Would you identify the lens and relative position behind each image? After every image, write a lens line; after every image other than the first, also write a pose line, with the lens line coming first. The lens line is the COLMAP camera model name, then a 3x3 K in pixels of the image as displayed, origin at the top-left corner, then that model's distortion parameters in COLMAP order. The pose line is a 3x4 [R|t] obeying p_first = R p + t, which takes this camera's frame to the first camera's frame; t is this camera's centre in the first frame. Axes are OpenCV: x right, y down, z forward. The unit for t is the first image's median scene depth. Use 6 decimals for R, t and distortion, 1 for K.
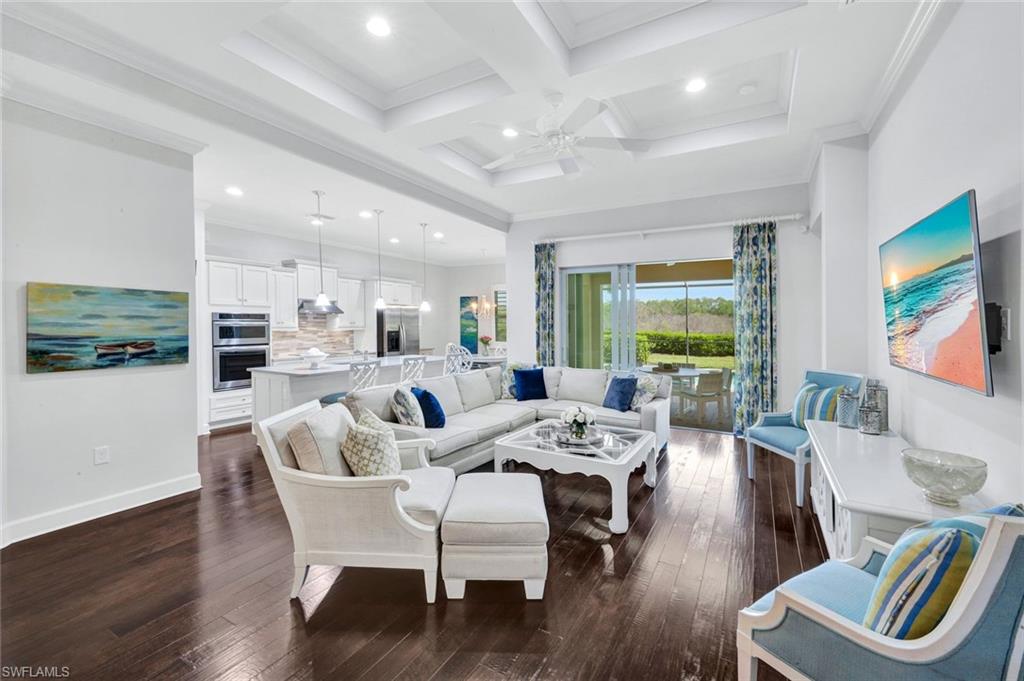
lens RADIAL K [[428.3, 0, 517.1], [0, 428.3, 330.8], [0, 0, 1]] dist [0.000310, 0.000071]
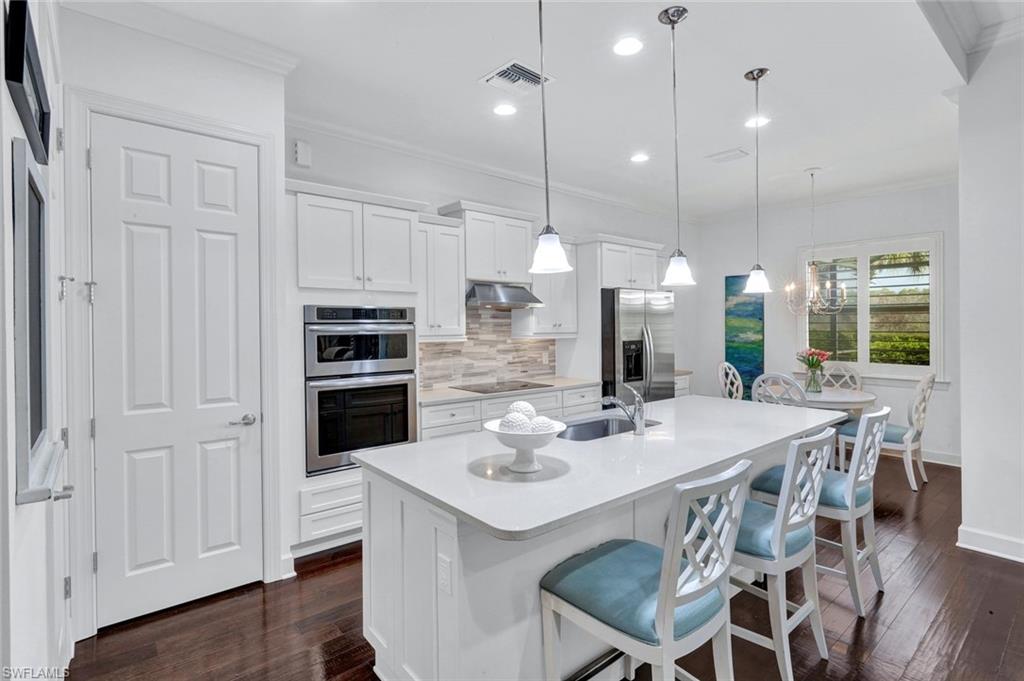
lens RADIAL K [[494.6, 0, 506.7], [0, 494.6, 326.7], [0, 0, 1]] dist [0.005114, -0.001403]
pose [[0.932797, -0.007955, -0.360314, -0.284992], [0.002645, 0.999881, -0.015227, -0.009946], [0.360392, 0.013251, 0.932707, 0.524739]]
